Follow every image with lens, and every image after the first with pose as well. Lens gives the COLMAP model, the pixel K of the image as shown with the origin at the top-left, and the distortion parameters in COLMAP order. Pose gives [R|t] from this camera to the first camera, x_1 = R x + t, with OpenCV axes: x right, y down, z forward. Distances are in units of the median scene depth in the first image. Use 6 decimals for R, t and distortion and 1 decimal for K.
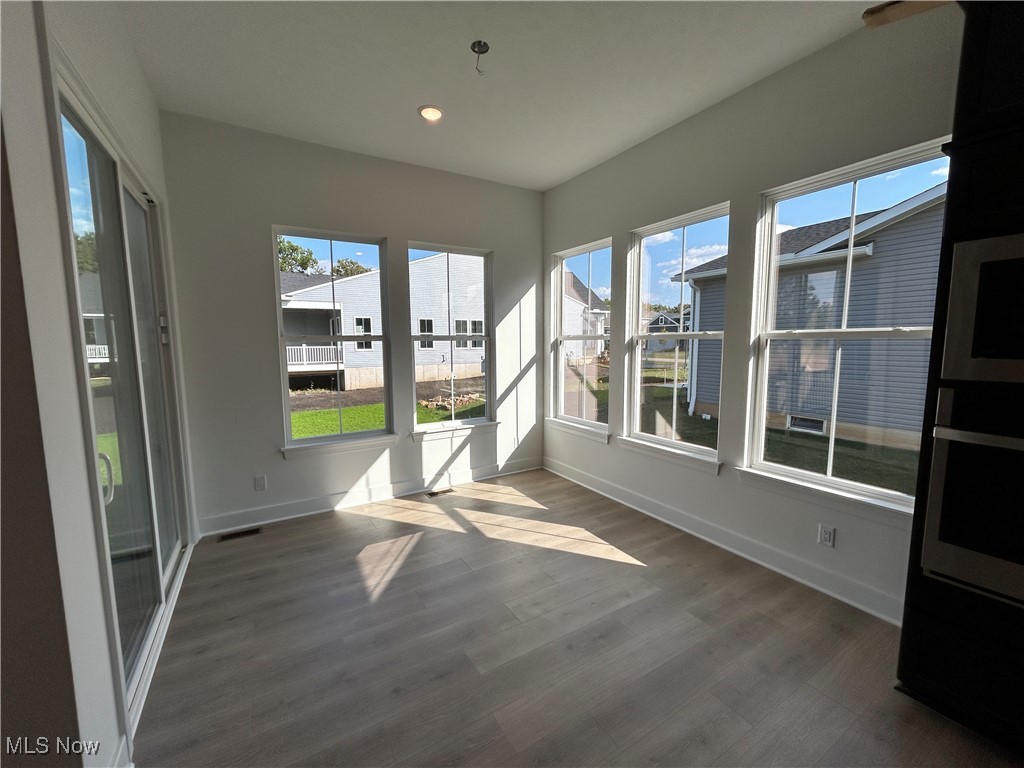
lens RADIAL K [[413.9, 0, 508.4], [0, 413.9, 385.4], [0, 0, 1]] dist [0.000136, 0.000562]
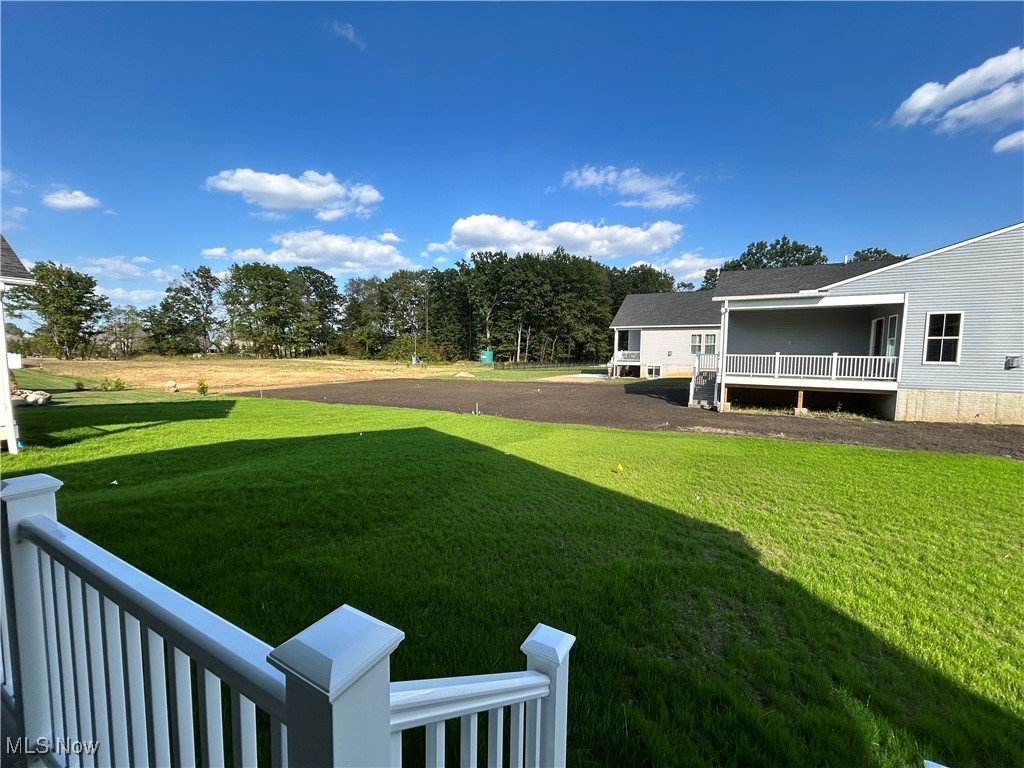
lens RADIAL K [[413.9, 0, 510.8], [0, 413.9, 386.1], [0, 0, 1]] dist [0.000136, 0.000562]
pose [[0.500837, 0.087438, -0.861114, -0.619318], [-0.104912, 0.993682, 0.039881, -0.027036], [0.859160, 0.070367, 0.506845, 0.498373]]
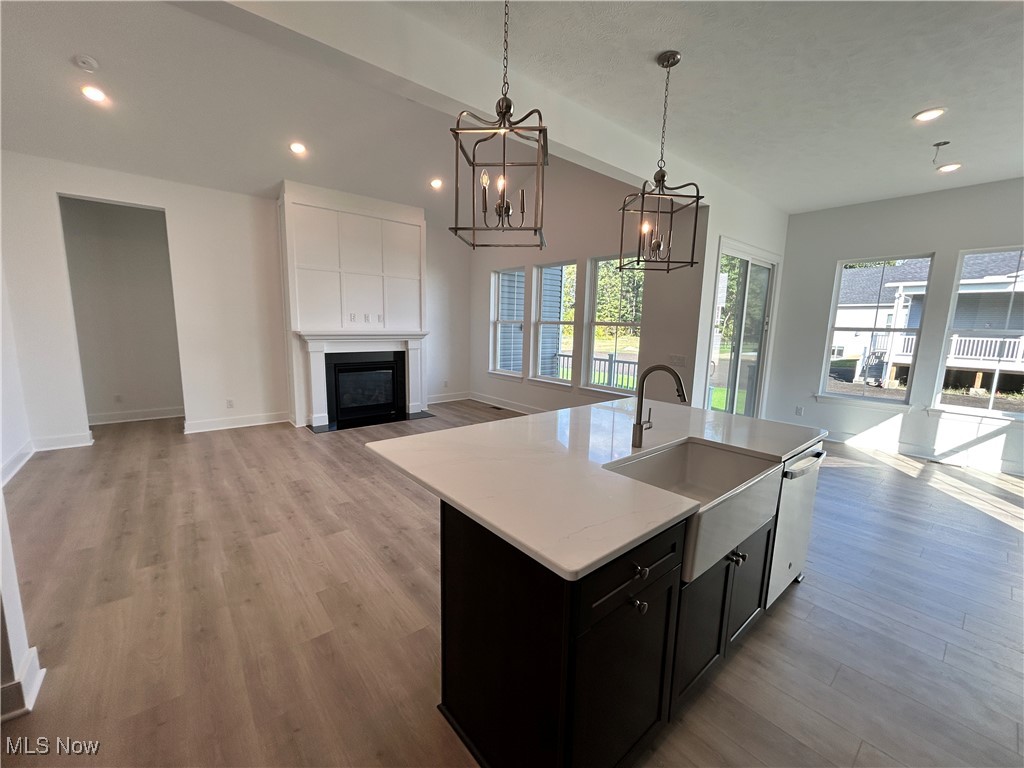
lens RADIAL K [[413.9, 0, 510.6], [0, 413.9, 385.6], [0, 0, 1]] dist [0.000136, 0.000562]
pose [[0.150791, 0.159370, -0.975635, 0.687064], [-0.127637, 0.981798, 0.140649, 0.030497], [0.980291, 0.103319, 0.168388, -0.383417]]
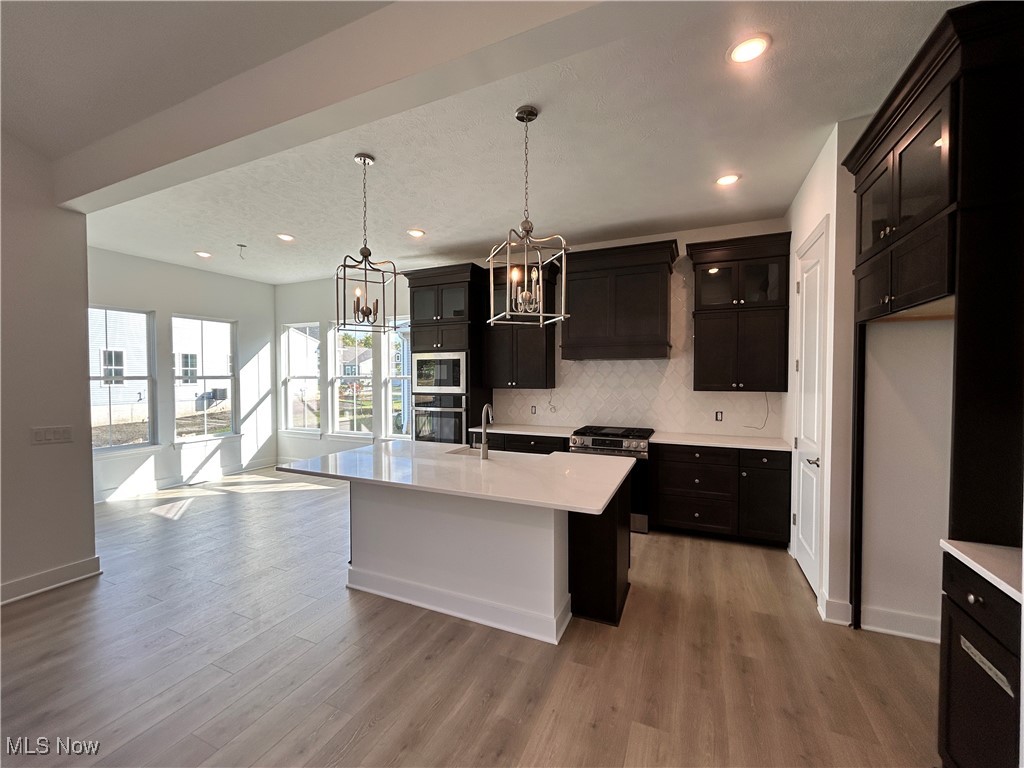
lens RADIAL K [[413.9, 0, 510.2], [0, 413.9, 385.9], [0, 0, 1]] dist [0.000136, 0.000562]
pose [[0.822927, -0.008271, 0.568087, -0.076149], [0.055581, 0.996270, -0.066009, 0.067961], [-0.565422, 0.085895, 0.820317, -0.767724]]
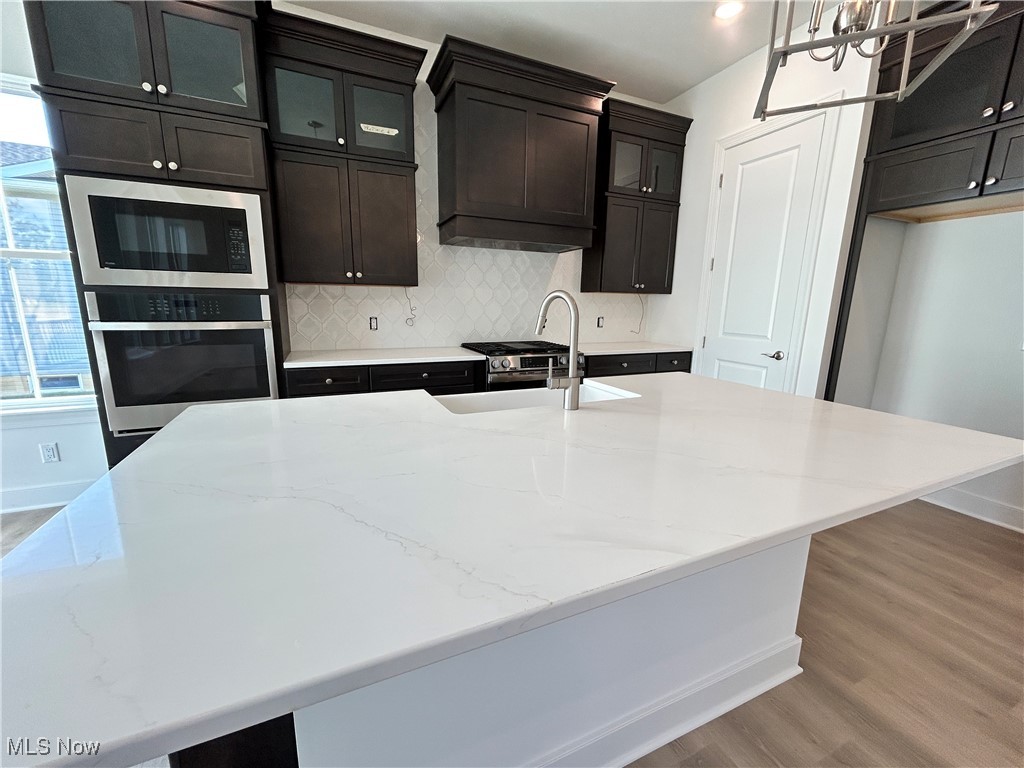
lens RADIAL K [[413.9, 0, 510.8], [0, 413.9, 385.0], [0, 0, 1]] dist [0.000136, 0.000562]
pose [[0.123647, -0.187112, 0.974526, -0.038965], [0.086285, 0.980370, 0.177286, 0.060793], [-0.988568, 0.062166, 0.137365, -0.164000]]
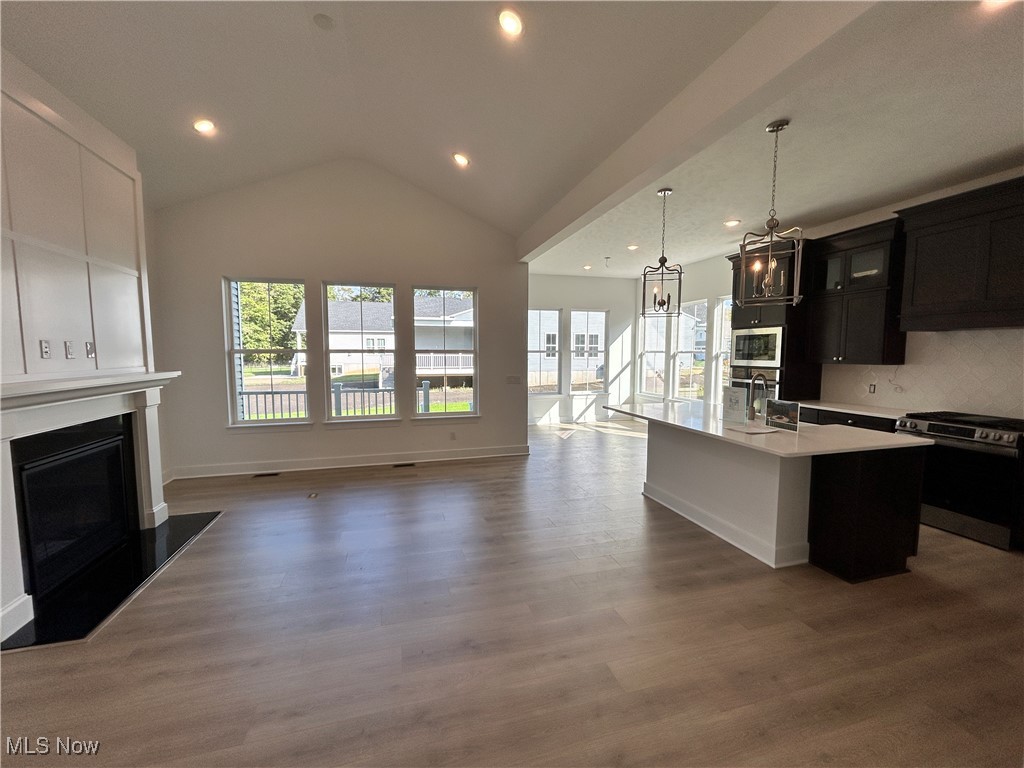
lens RADIAL K [[413.9, 0, 510.3], [0, 413.9, 384.8], [0, 0, 1]] dist [0.000136, 0.000562]
pose [[0.965086, 0.029750, -0.260239, 0.032171], [-0.036243, 0.999139, -0.020183, 0.106624], [0.259415, 0.028910, 0.965333, -1.082126]]
